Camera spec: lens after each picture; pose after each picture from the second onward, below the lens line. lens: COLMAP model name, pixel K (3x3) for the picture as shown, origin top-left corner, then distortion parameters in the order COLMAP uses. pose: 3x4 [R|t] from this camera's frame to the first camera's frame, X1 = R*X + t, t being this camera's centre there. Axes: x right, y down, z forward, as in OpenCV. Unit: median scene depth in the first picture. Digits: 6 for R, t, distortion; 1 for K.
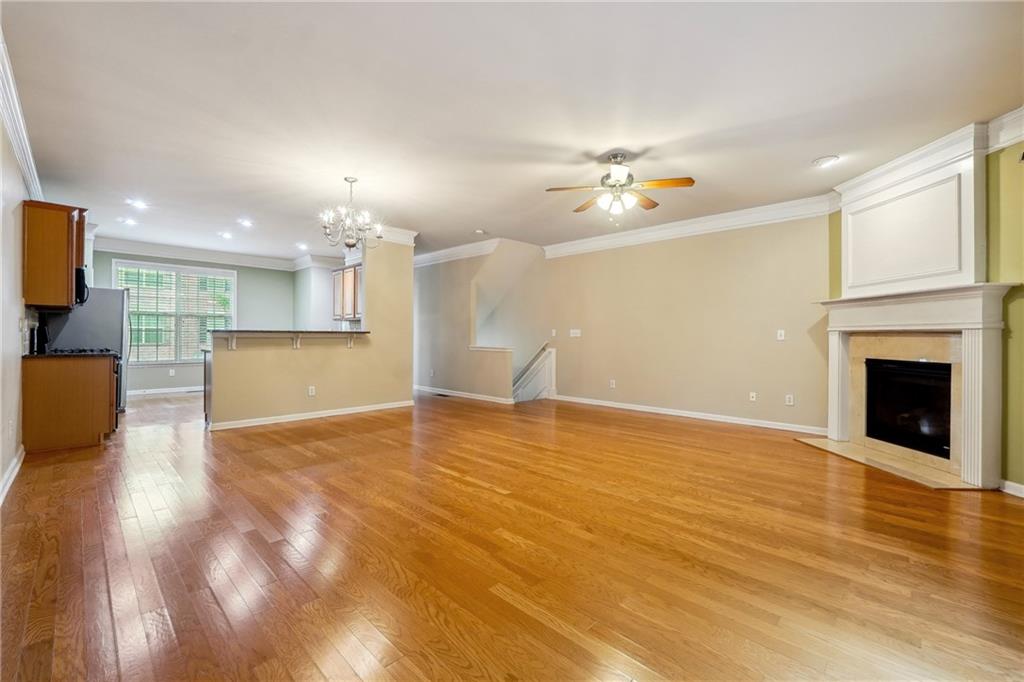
lens RADIAL K [[434.5, 0, 515.0], [0, 434.5, 337.0], [0, 0, 1]] dist [-0.014560, 0.003927]
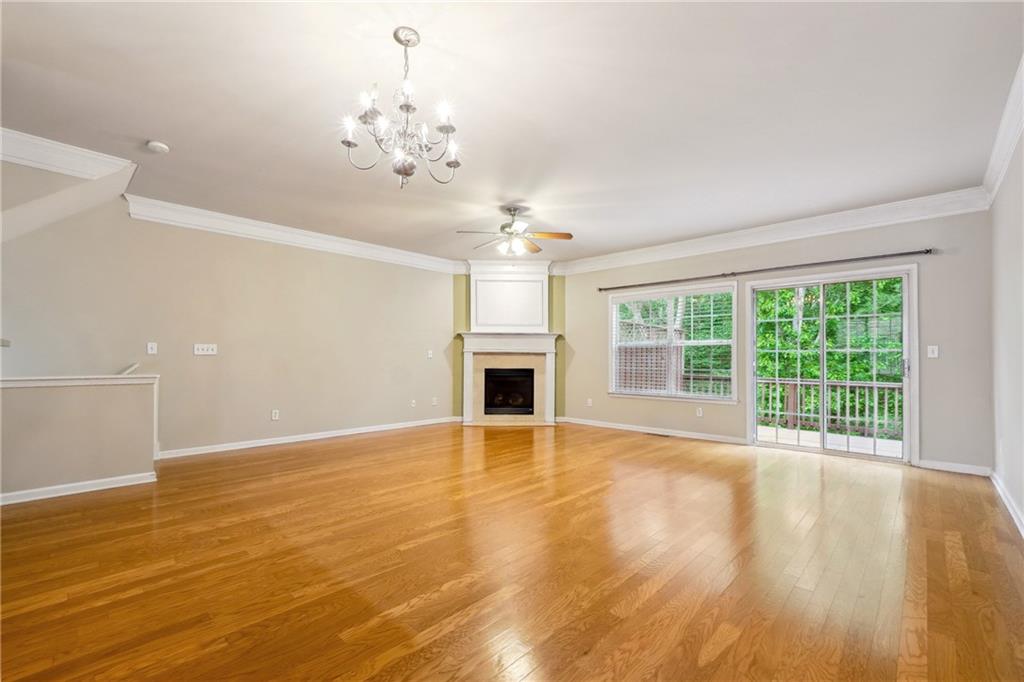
lens RADIAL K [[434.5, 0, 517.6], [0, 434.5, 356.8], [0, 0, 1]] dist [-0.014560, 0.003927]
pose [[-0.017919, -0.007826, 0.999809, -0.848545], [-0.006723, 0.999948, 0.007706, -0.009091], [-0.999817, -0.006583, -0.017970, 0.863092]]
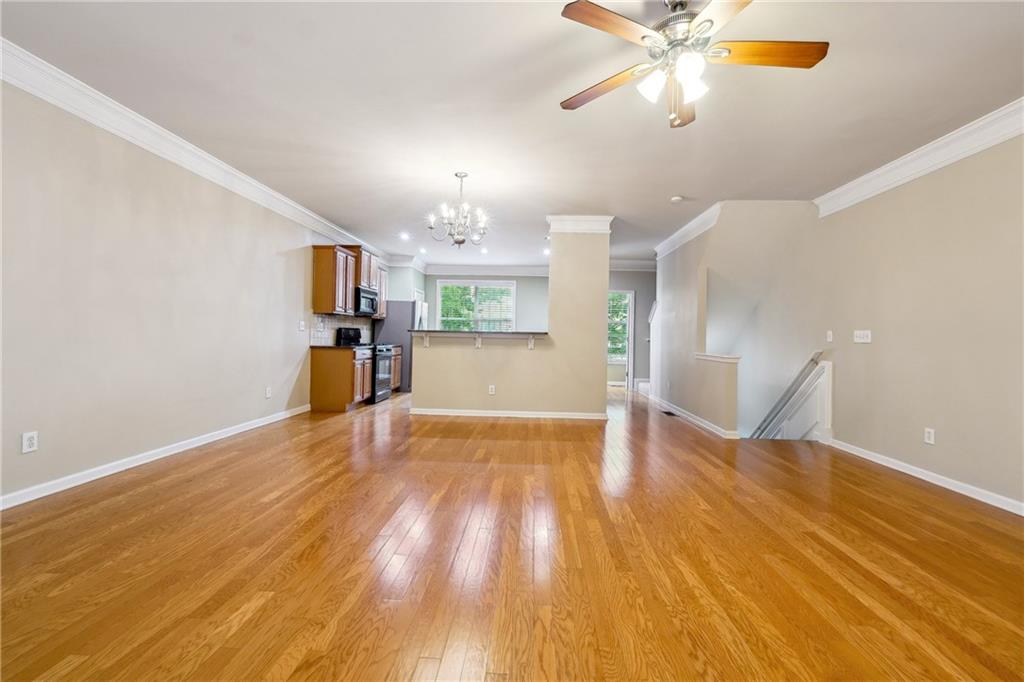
lens RADIAL K [[434.5, 0, 513.3], [0, 434.5, 332.9], [0, 0, 1]] dist [-0.014560, 0.003927]
pose [[0.659812, 0.001998, -0.751428, 0.422823], [-0.017578, 0.999764, -0.012776, 0.002678], [0.751225, 0.021639, 0.659692, 0.441689]]
